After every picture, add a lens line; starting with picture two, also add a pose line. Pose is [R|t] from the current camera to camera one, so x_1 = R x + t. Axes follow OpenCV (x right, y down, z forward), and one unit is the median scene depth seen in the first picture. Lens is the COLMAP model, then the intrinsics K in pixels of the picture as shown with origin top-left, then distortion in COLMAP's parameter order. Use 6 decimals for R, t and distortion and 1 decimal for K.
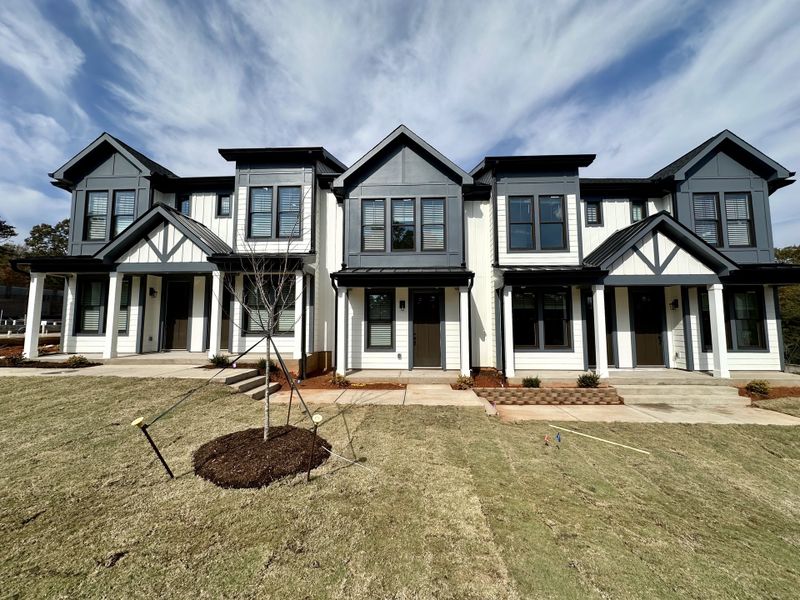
lens RADIAL K [[321.0, 0, 400.0], [0, 321.0, 300.0], [0, 0, 1]] dist [0.000785, -0.000316]
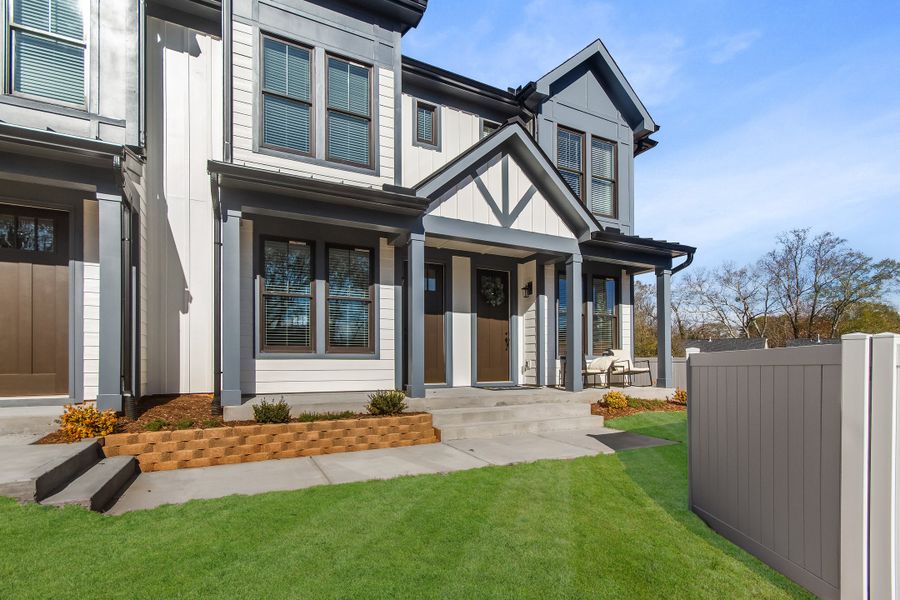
lens RADIAL K [[431.4, 0, 450.7], [0, 431.4, 364.4], [0, 0, 1]] dist [0.000186, 0.000076]
pose [[0.876809, -0.001925, 0.480836, 0.307254], [-0.036211, 0.996888, 0.070023, 0.121116], [-0.479474, -0.078808, 0.874010, 0.304898]]
